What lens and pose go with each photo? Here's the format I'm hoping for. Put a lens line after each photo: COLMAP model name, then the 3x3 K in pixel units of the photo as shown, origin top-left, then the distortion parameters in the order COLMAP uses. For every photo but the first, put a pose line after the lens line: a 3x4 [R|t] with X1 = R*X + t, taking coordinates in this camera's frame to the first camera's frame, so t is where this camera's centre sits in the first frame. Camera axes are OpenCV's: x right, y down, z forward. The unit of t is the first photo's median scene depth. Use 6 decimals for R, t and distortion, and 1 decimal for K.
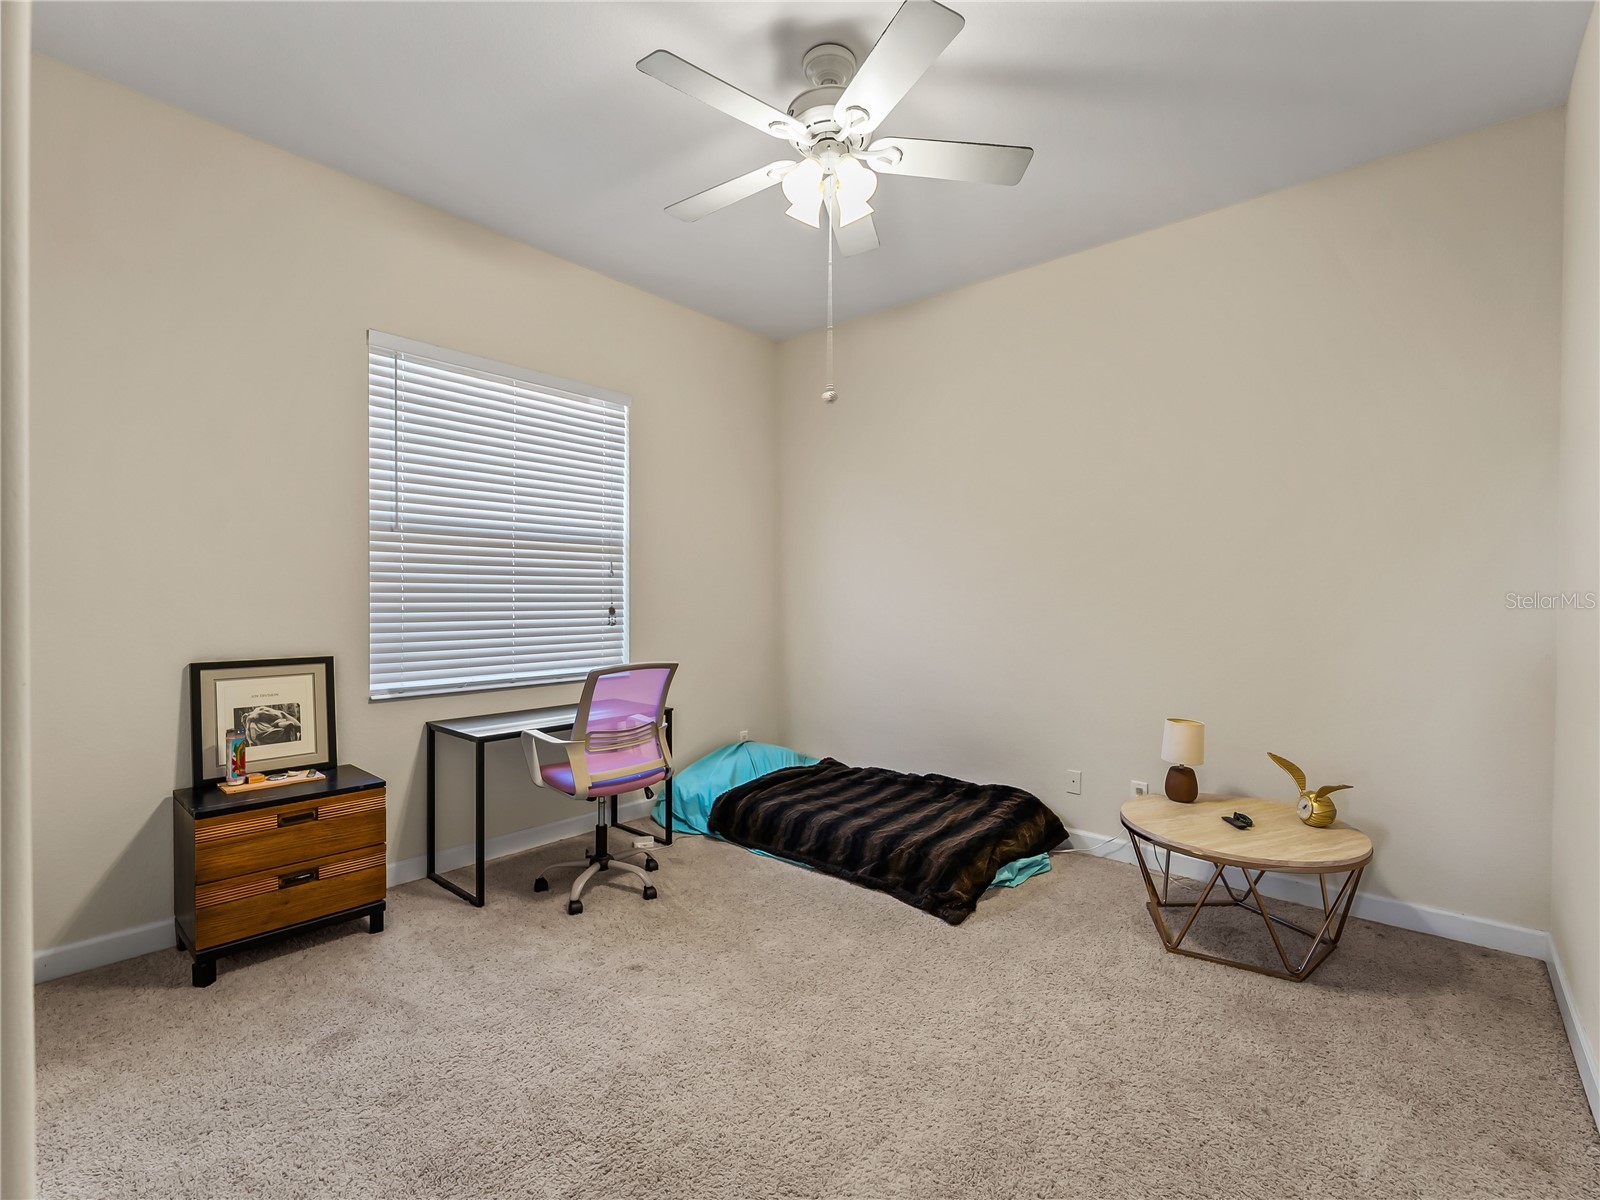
lens RADIAL K [[727.1, 0, 805.5], [0, 727.1, 606.6], [0, 0, 1]] dist [-0.003635, -0.001056]
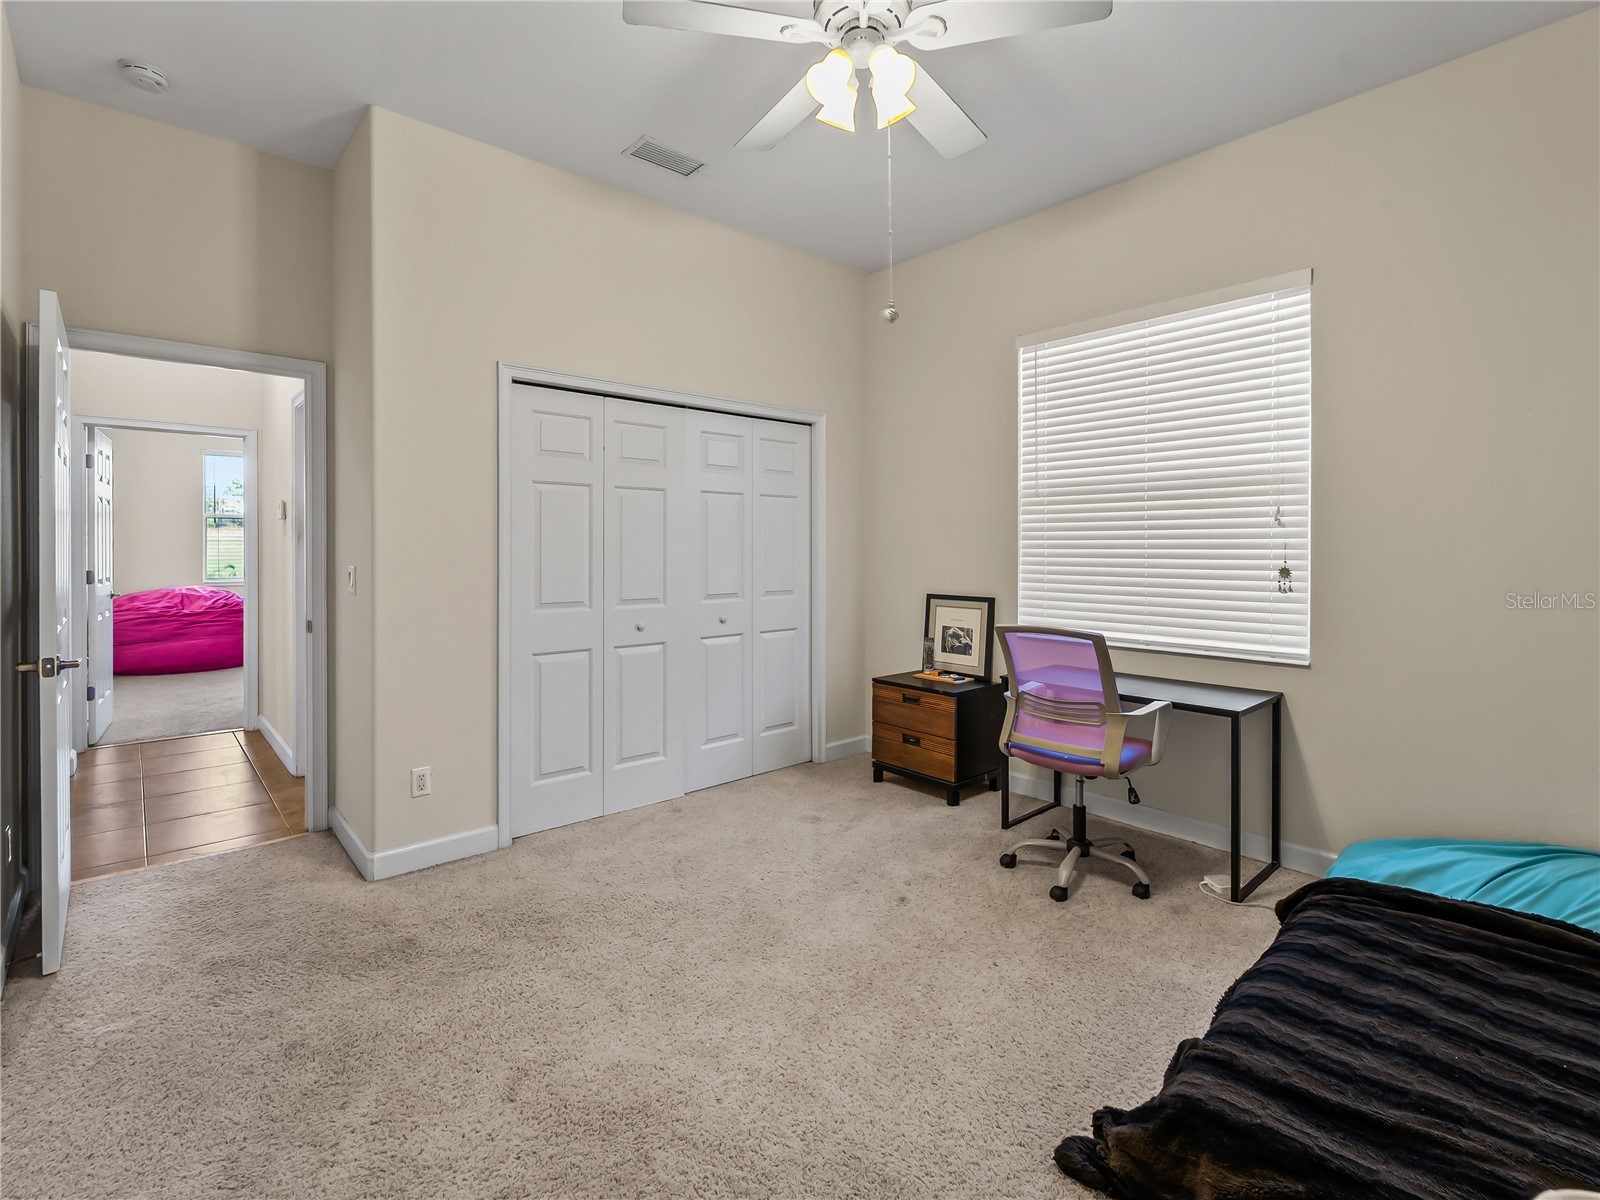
lens RADIAL K [[757.4, 0, 804.4], [0, 757.4, 552.4], [0, 0, 1]] dist [0.001462, -0.000077]
pose [[-0.131147, 0.001886, -0.991361, 0.781070], [-0.015812, 0.999867, 0.003994, -0.013988], [0.991237, 0.016199, -0.131099, 0.872306]]
